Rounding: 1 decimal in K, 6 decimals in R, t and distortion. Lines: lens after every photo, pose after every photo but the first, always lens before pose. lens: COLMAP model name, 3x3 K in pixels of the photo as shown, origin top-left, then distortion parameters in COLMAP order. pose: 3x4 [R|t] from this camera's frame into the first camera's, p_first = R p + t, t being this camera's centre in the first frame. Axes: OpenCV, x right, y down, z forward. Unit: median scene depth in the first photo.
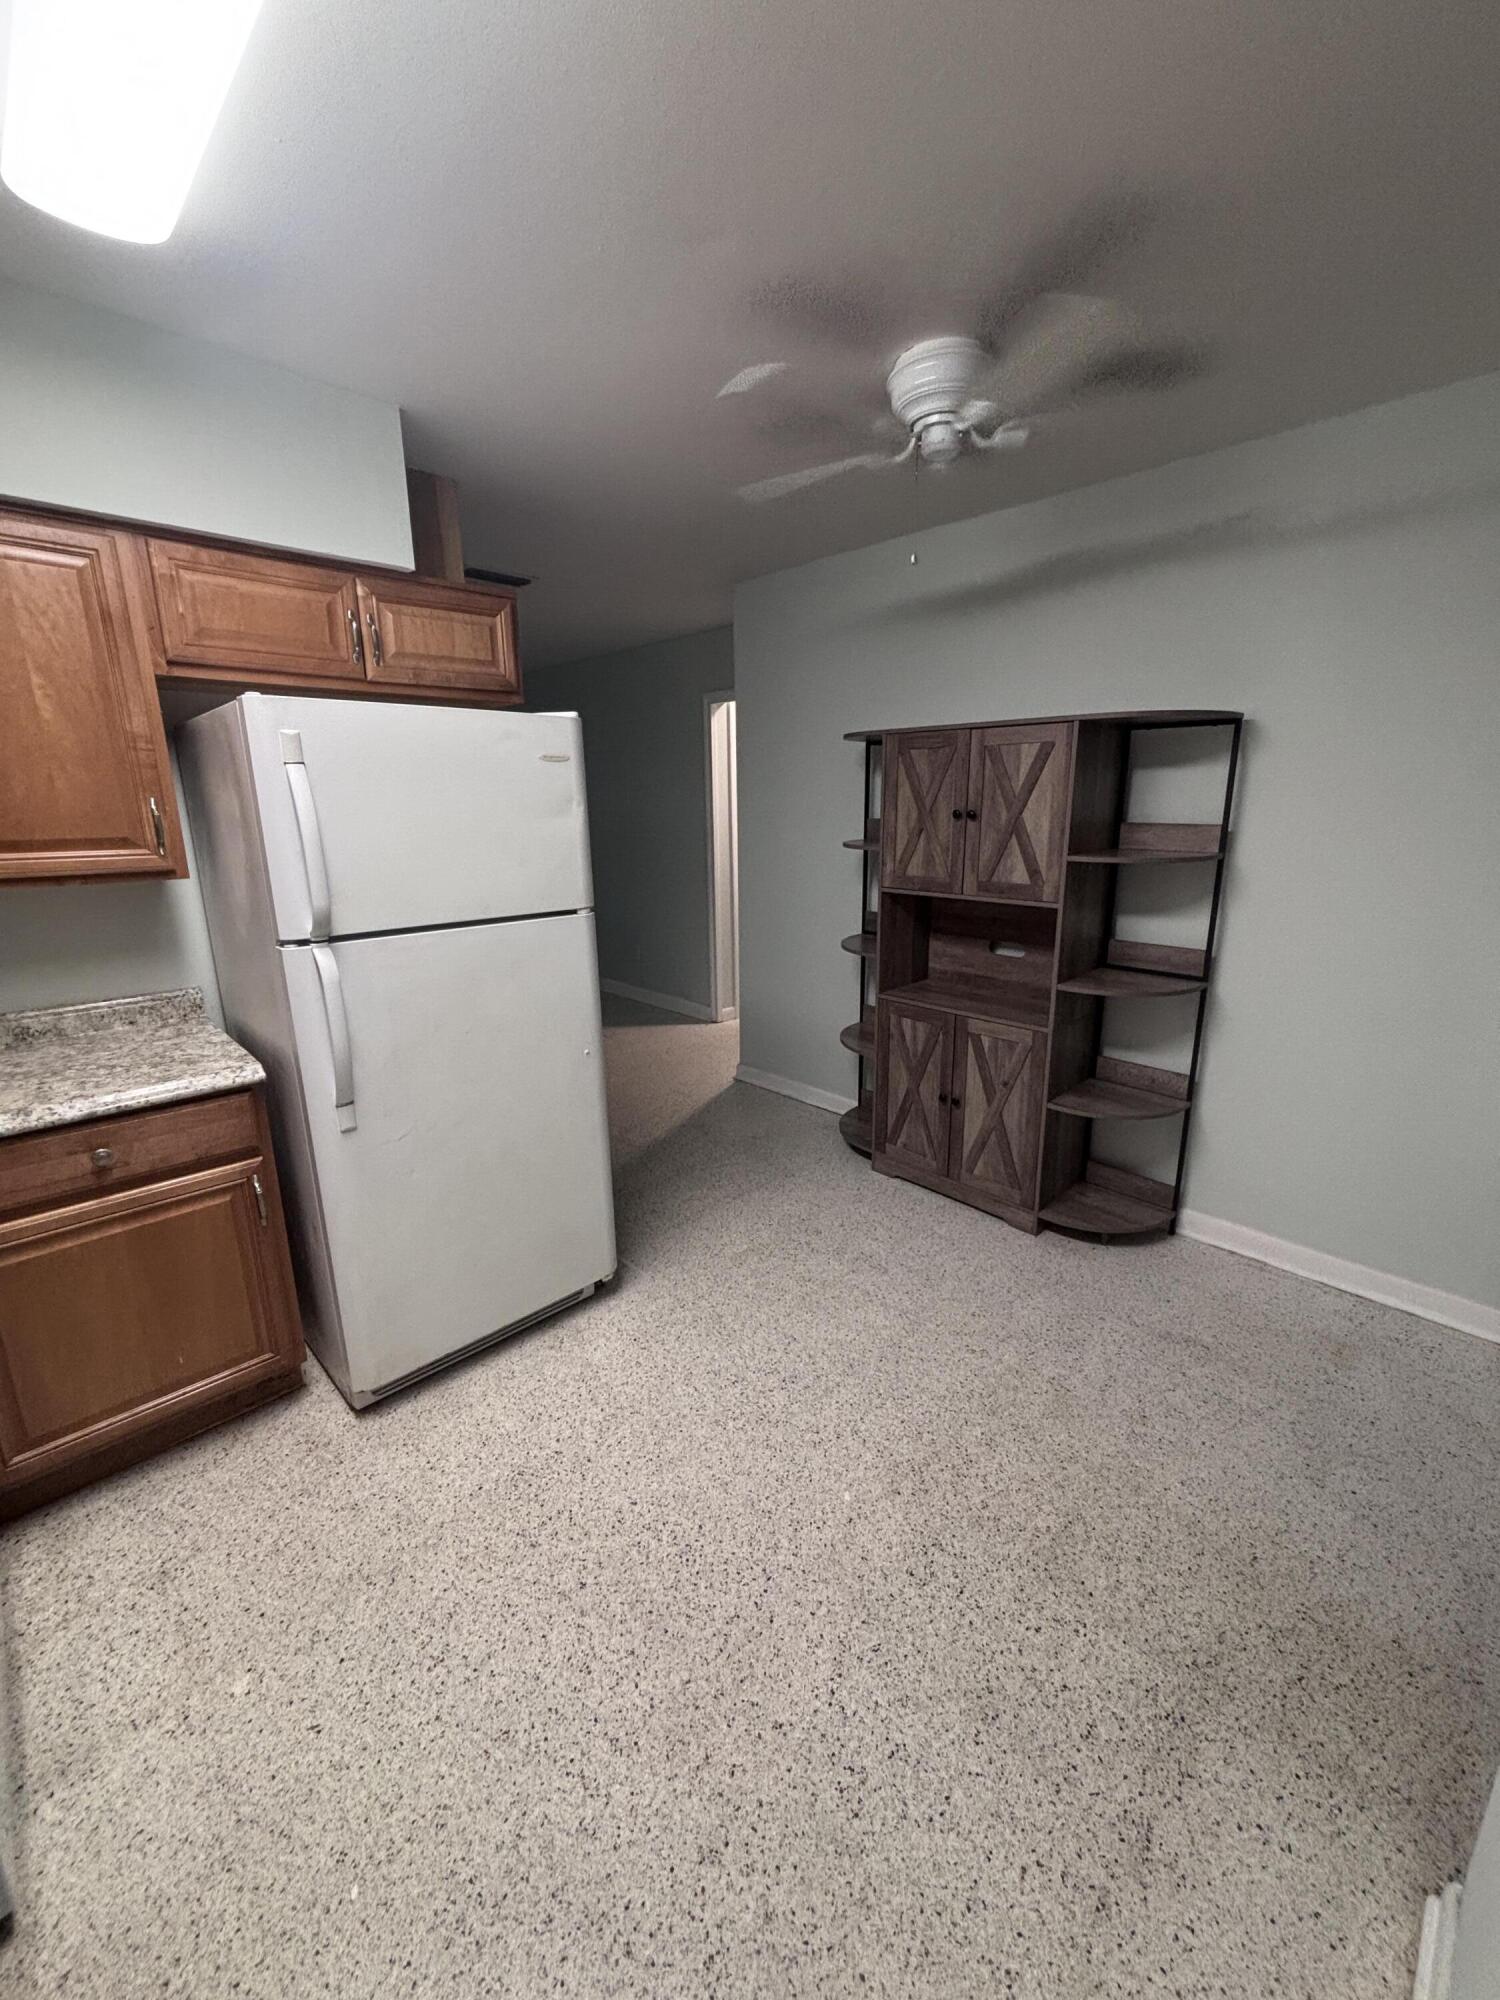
lens RADIAL K [[803.9, 0, 758.4], [0, 803.9, 1006.7], [0, 0, 1]] dist [0.007740, 0.000560]
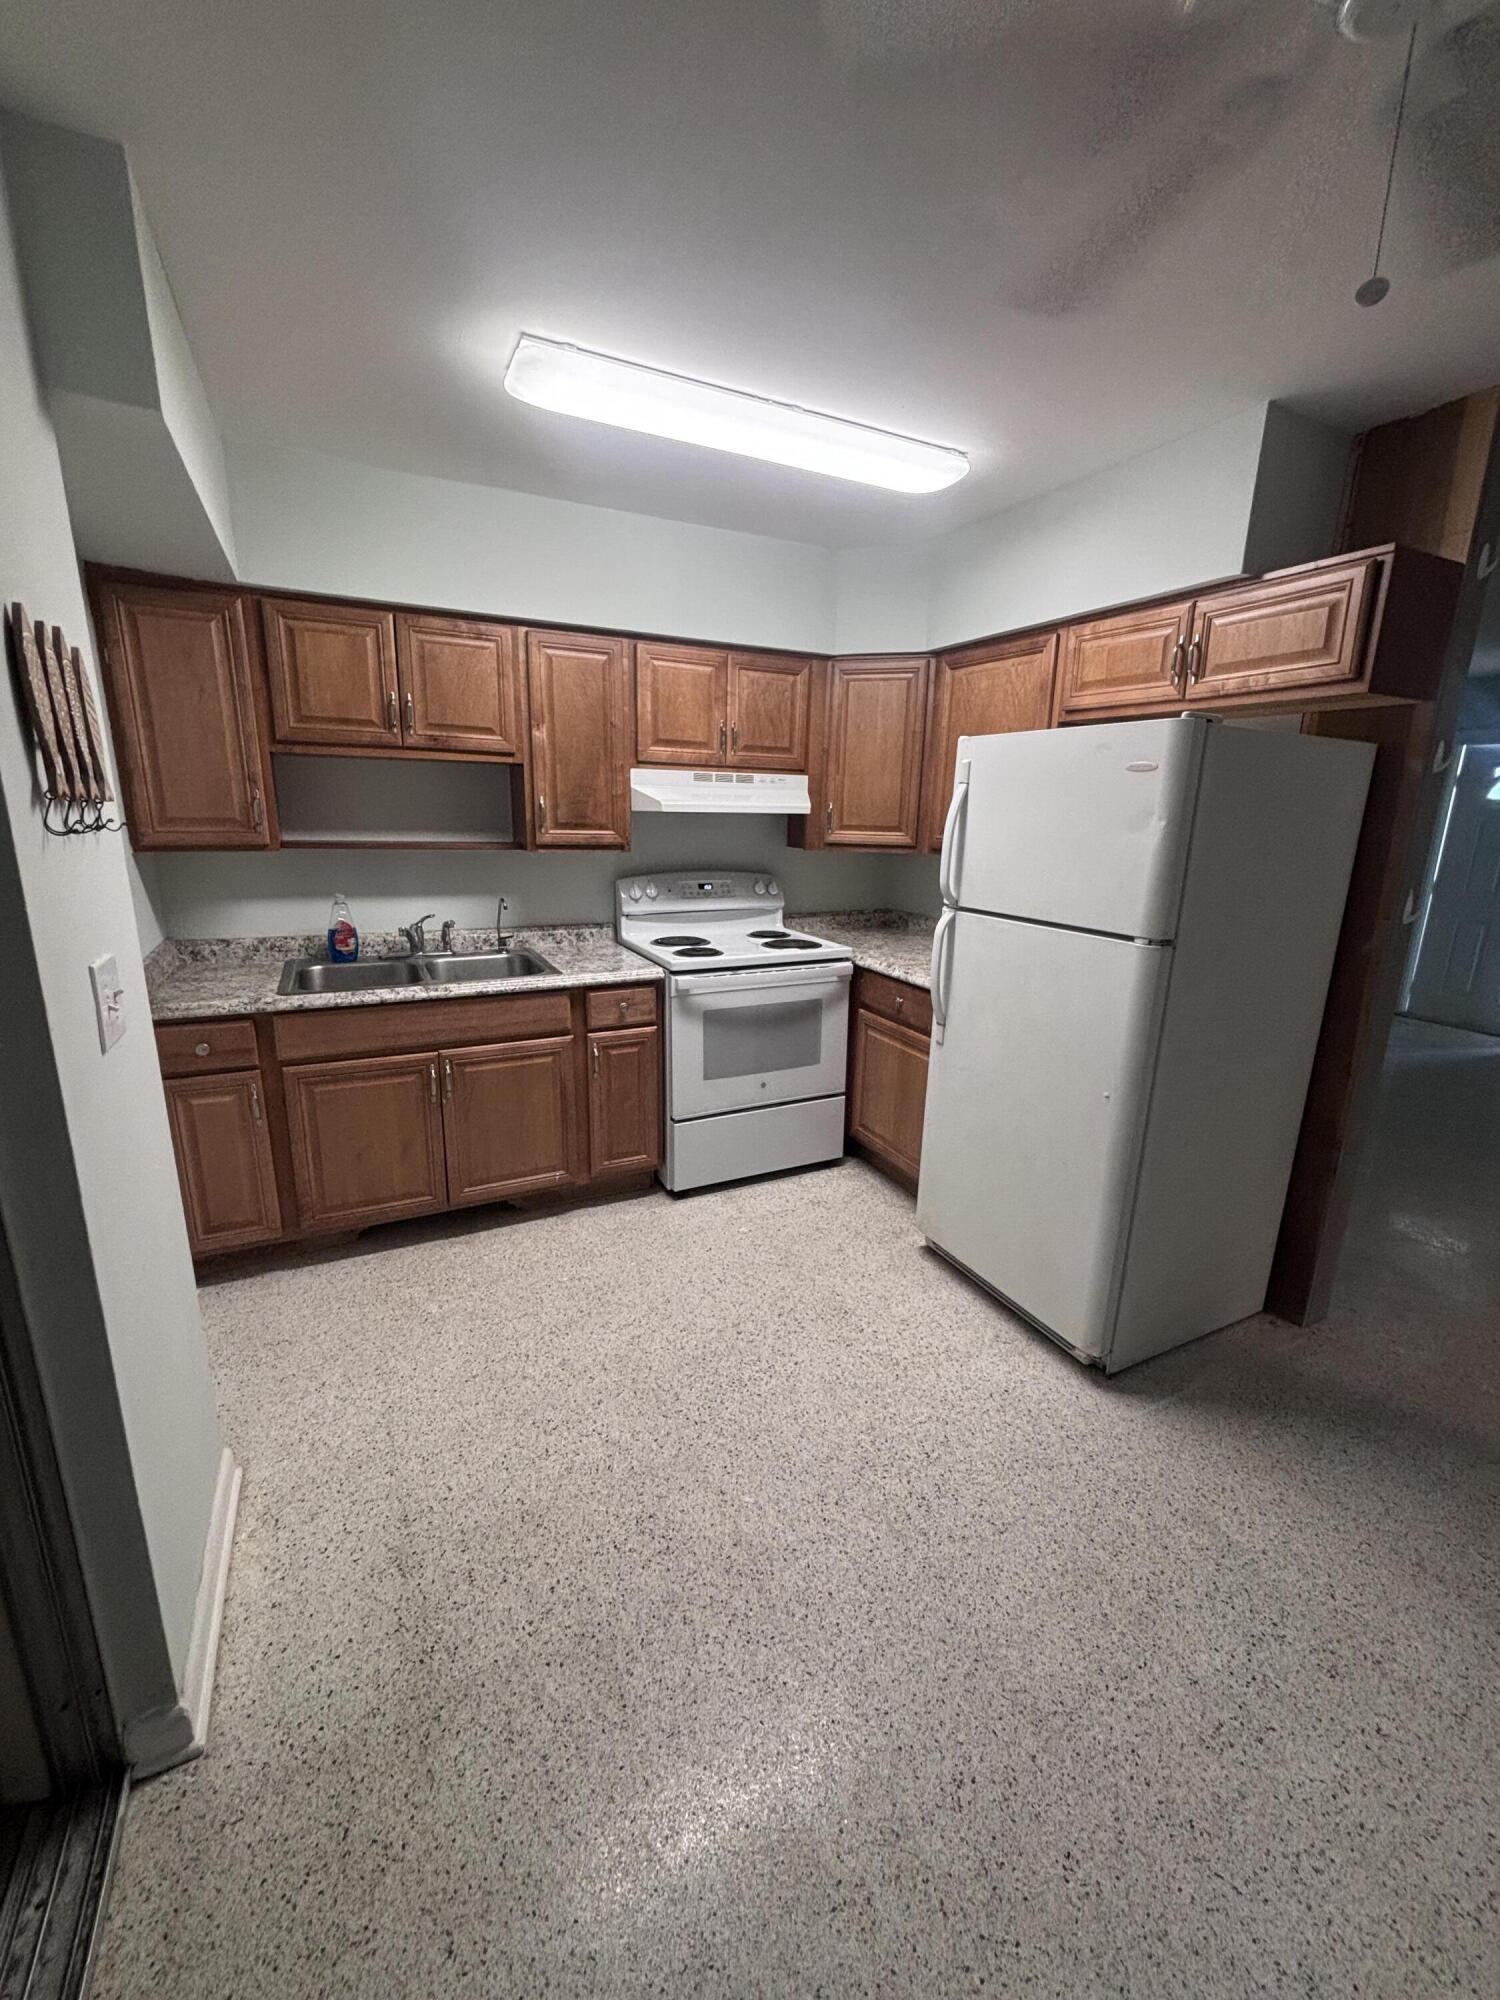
lens RADIAL K [[809.5, 0, 756.4], [0, 809.5, 991.7], [0, 0, 1]] dist [0.008387, 0.000394]
pose [[-0.297623, 0.220464, -0.928879, 0.990061], [-0.253982, 0.919622, 0.299646, -0.304904], [0.920279, 0.325100, -0.217707, 1.119733]]
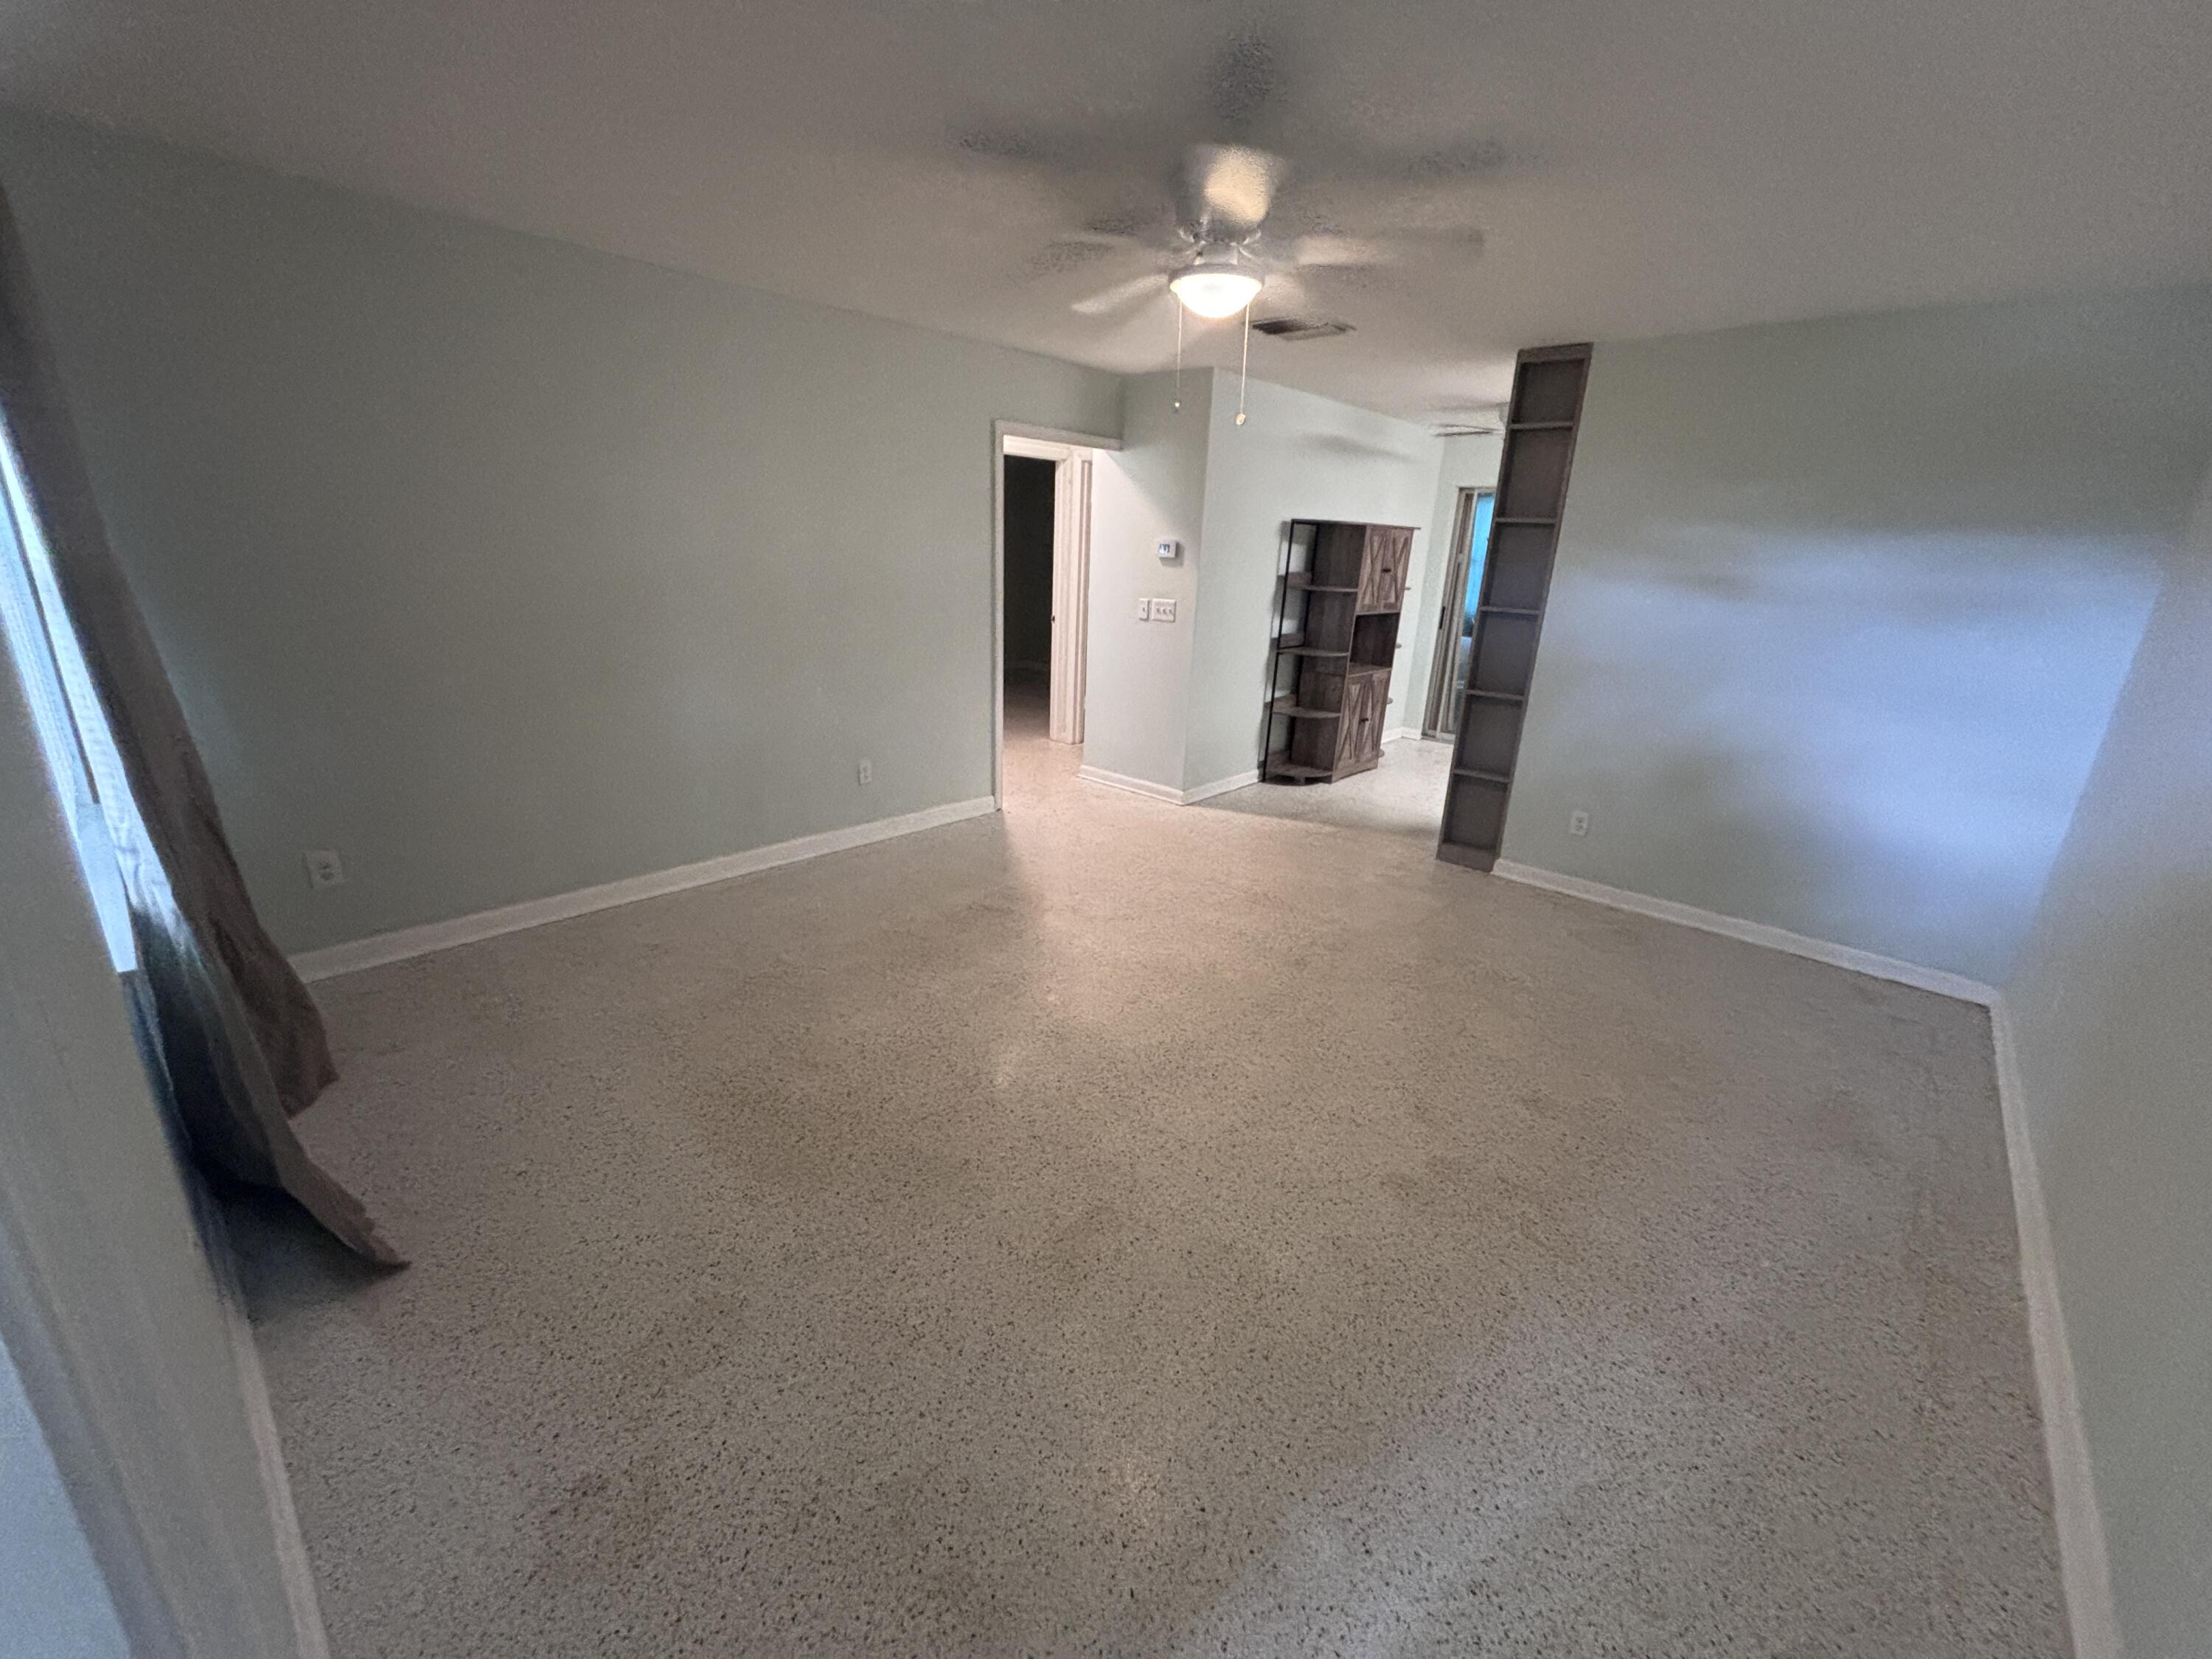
lens RADIAL K [[895.3, 0, 1103.7], [0, 895.3, 827.2], [0, 0, 1]] dist [0.008387, 0.000394]
pose [[-0.061735, -0.300927, 0.951647, -3.336139], [0.217515, 0.926492, 0.307083, -0.794811], [-0.974103, 0.225955, 0.008259, 2.984287]]
